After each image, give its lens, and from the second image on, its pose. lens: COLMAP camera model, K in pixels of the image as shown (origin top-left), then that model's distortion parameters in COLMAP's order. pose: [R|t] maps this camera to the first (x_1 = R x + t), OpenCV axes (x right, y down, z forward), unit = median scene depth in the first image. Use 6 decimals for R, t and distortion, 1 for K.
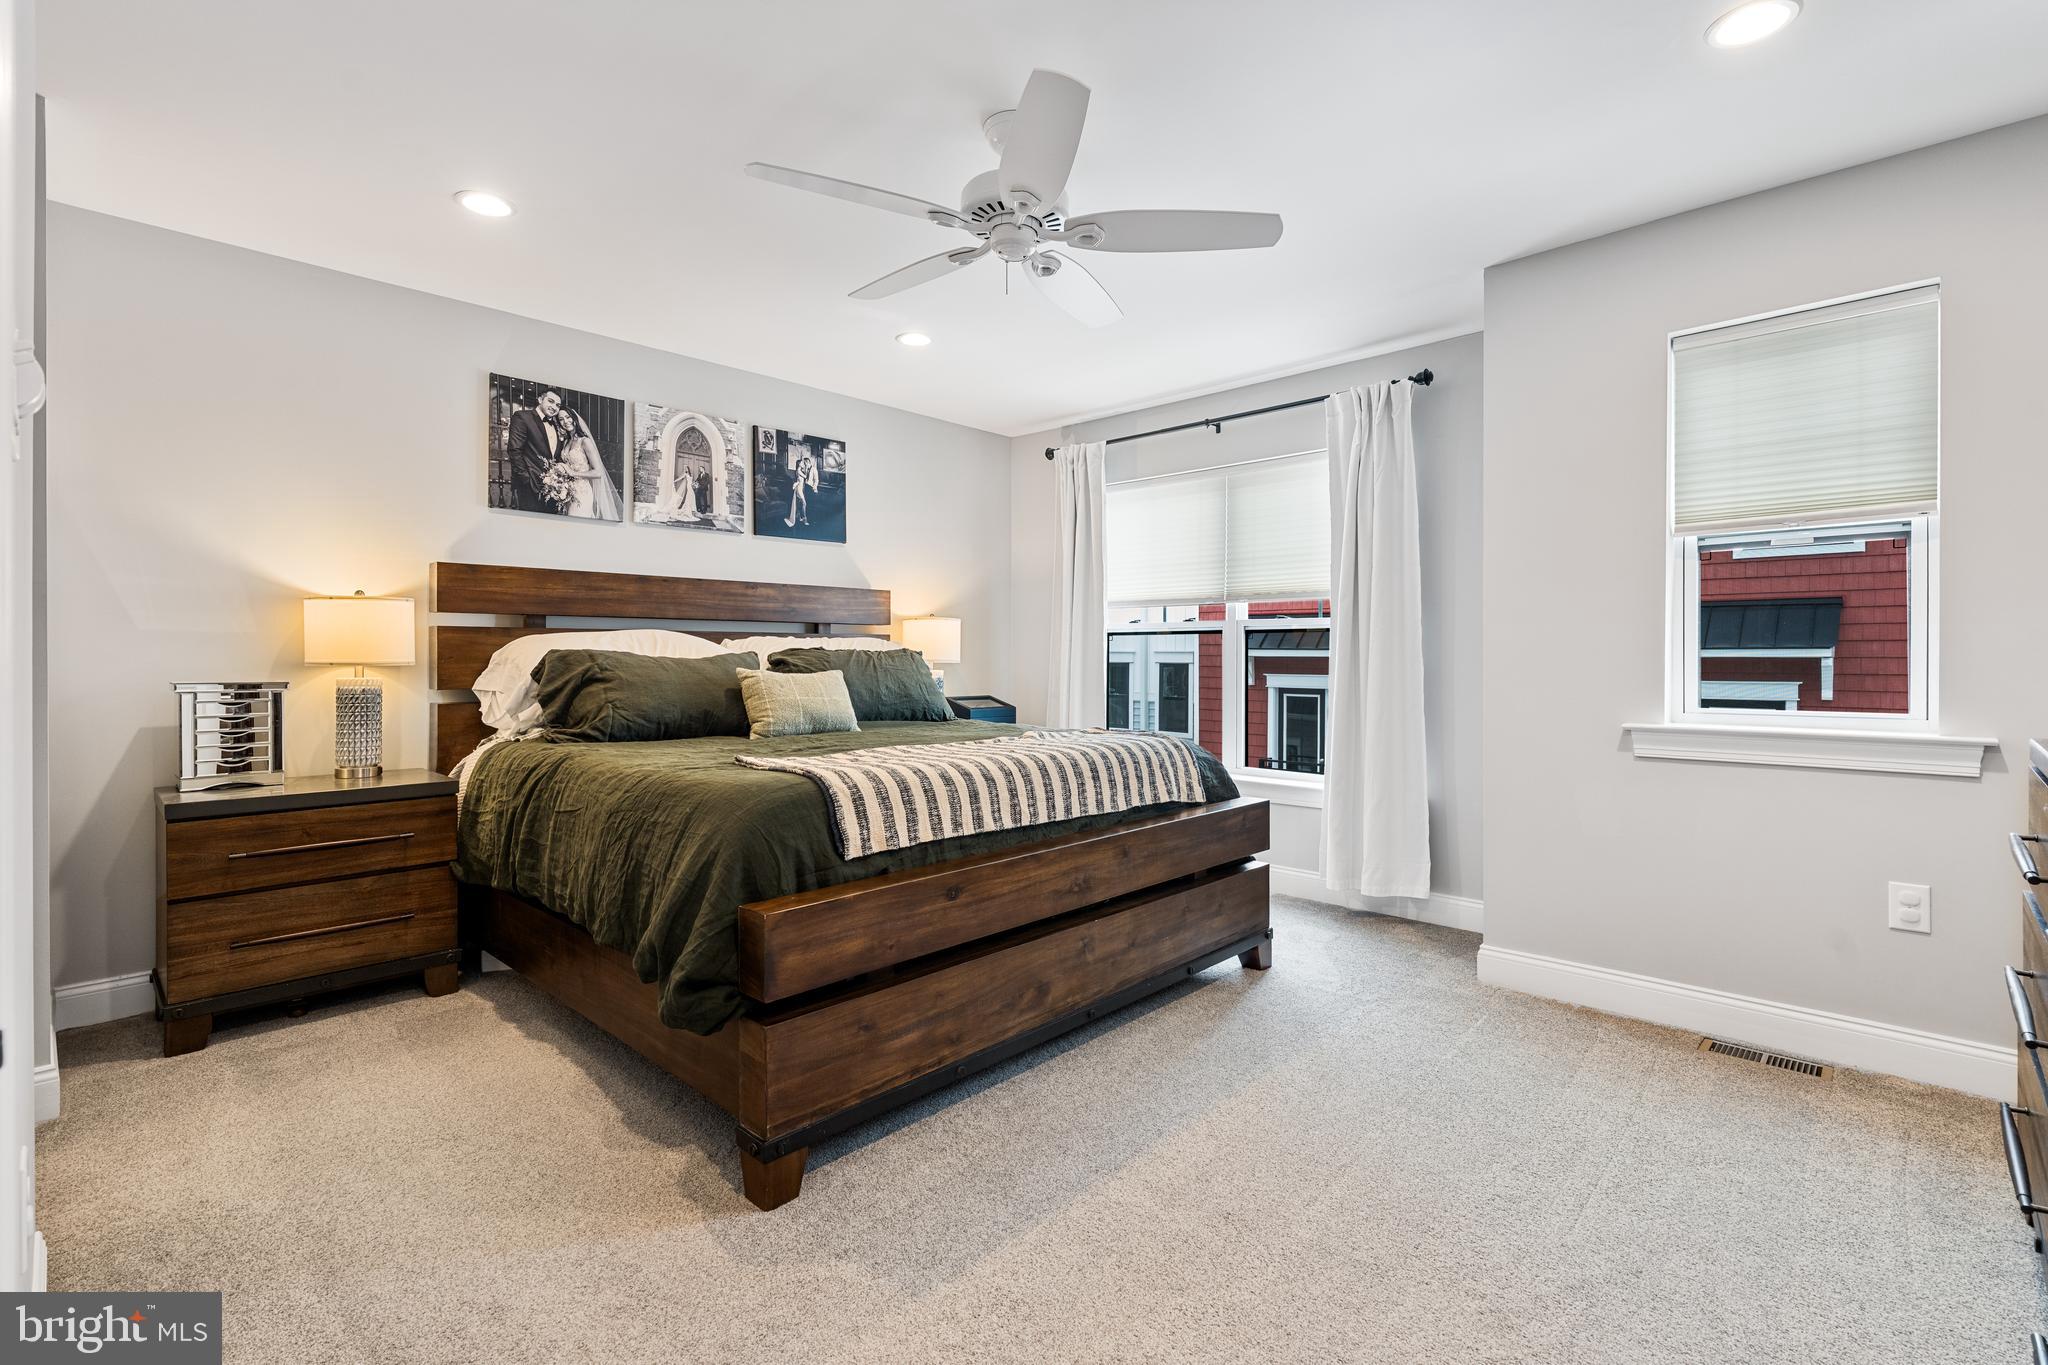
lens RADIAL K [[919.7, 0, 1026.6], [0, 919.7, 668.5], [0, 0, 1]] dist [-0.008806, 0.003049]
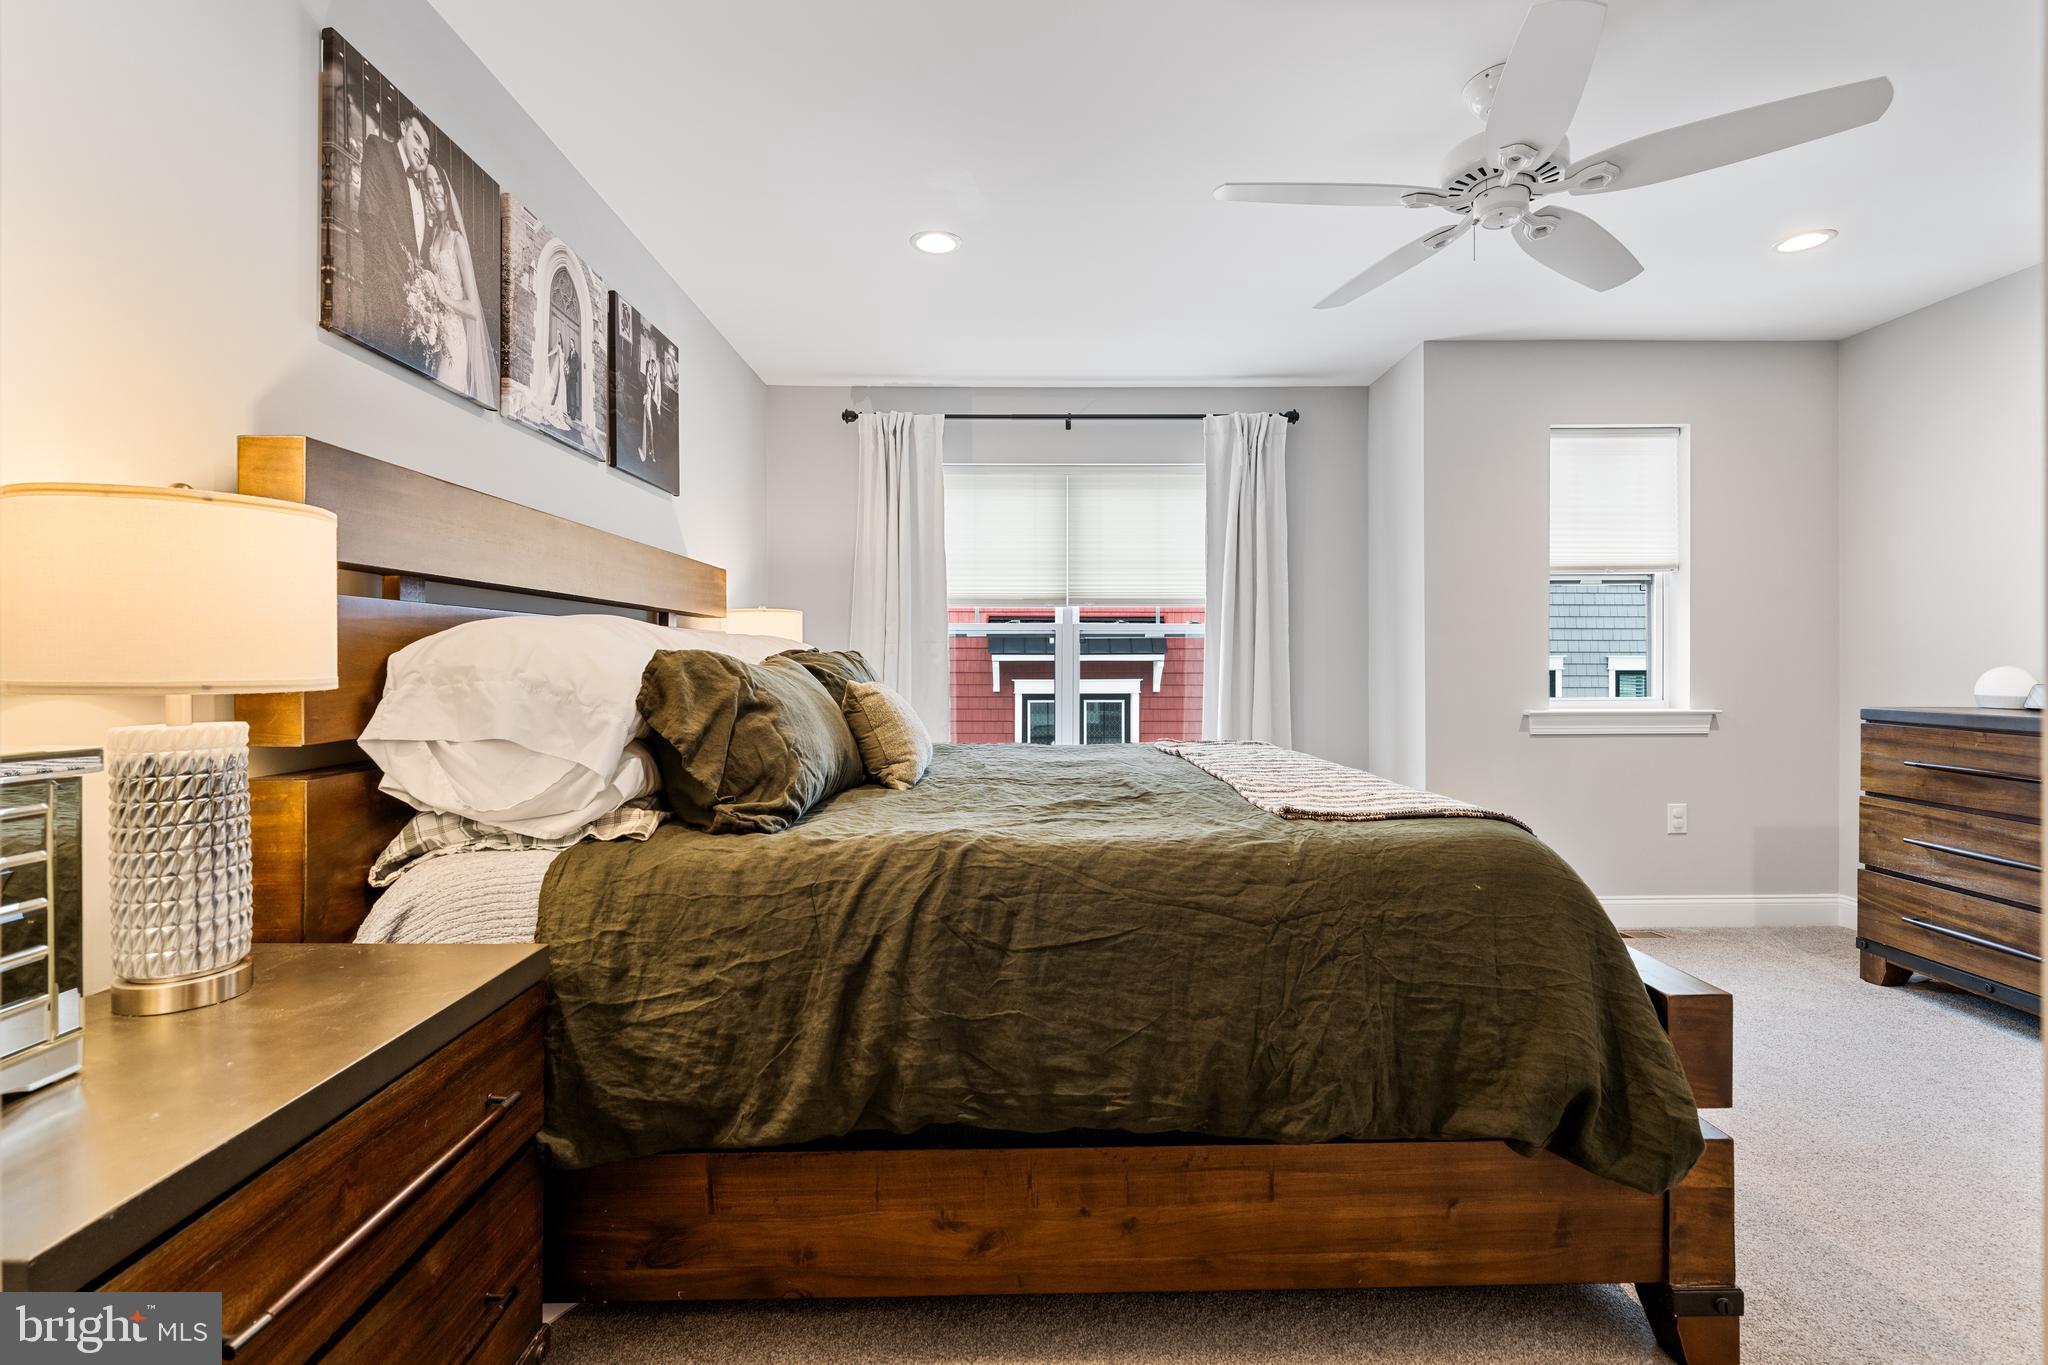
lens RADIAL K [[919.7, 0, 1022.9], [0, 919.7, 671.9], [0, 0, 1]] dist [-0.008806, 0.003049]
pose [[0.719330, -0.010172, 0.694594, -0.554577], [0.011653, 0.999929, 0.002576, -0.005822], [-0.694570, 0.006241, 0.719398, 0.380108]]
